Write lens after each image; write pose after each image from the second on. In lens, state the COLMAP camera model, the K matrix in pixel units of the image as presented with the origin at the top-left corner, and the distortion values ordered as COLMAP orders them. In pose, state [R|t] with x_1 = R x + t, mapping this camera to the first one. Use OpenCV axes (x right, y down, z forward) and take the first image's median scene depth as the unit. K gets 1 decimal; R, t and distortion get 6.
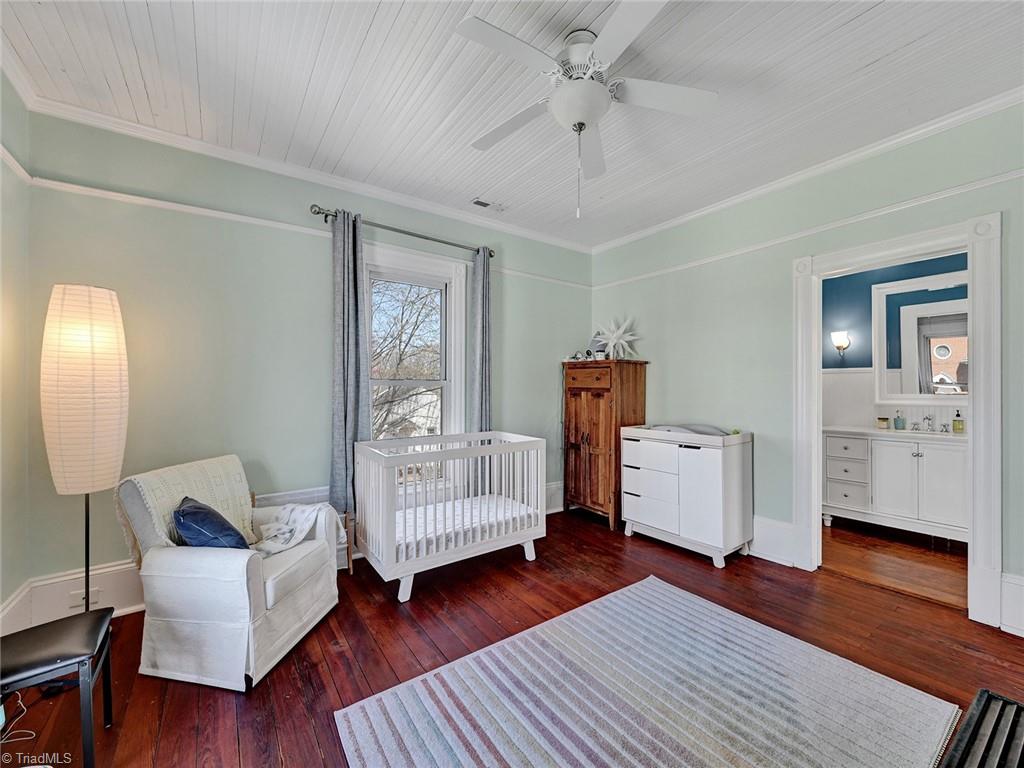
lens RADIAL K [[413.8, 0, 522.7], [0, 413.8, 386.6], [0, 0, 1]] dist [-0.009885, 0.001650]
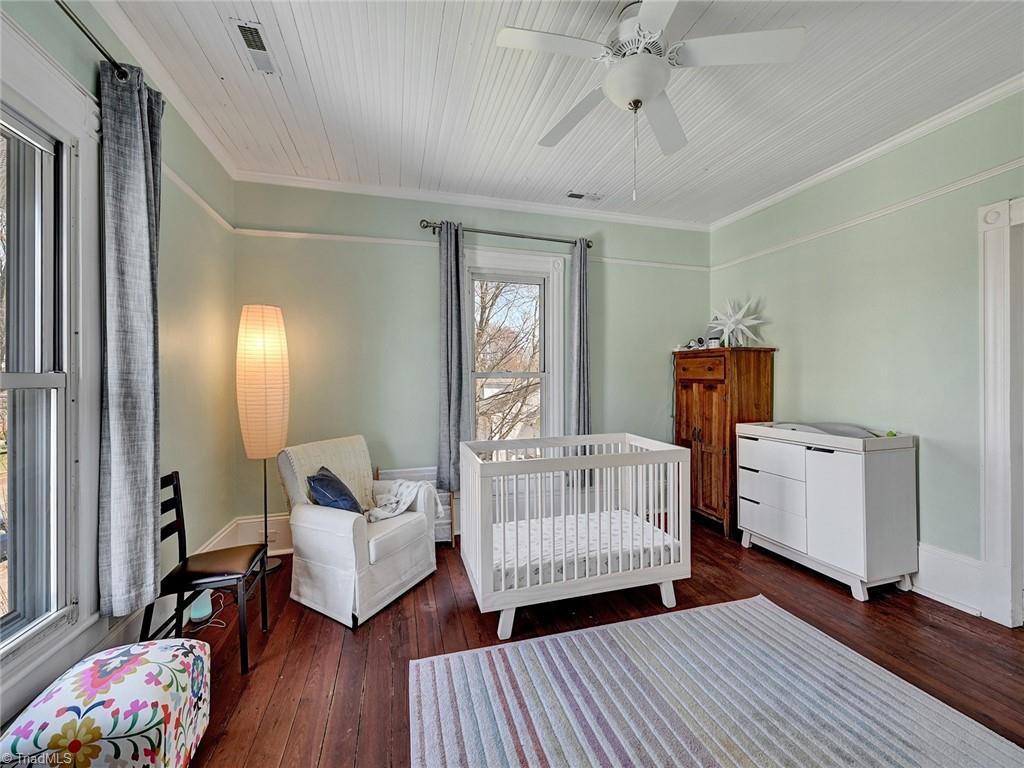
lens RADIAL K [[413.8, 0, 514.7], [0, 413.8, 378.4], [0, 0, 1]] dist [-0.009885, 0.001650]
pose [[0.939122, -0.002993, -0.343570, 0.159128], [0.003113, 0.999995, -0.000203, -0.000005], [0.343569, -0.000879, 0.939127, 0.010568]]
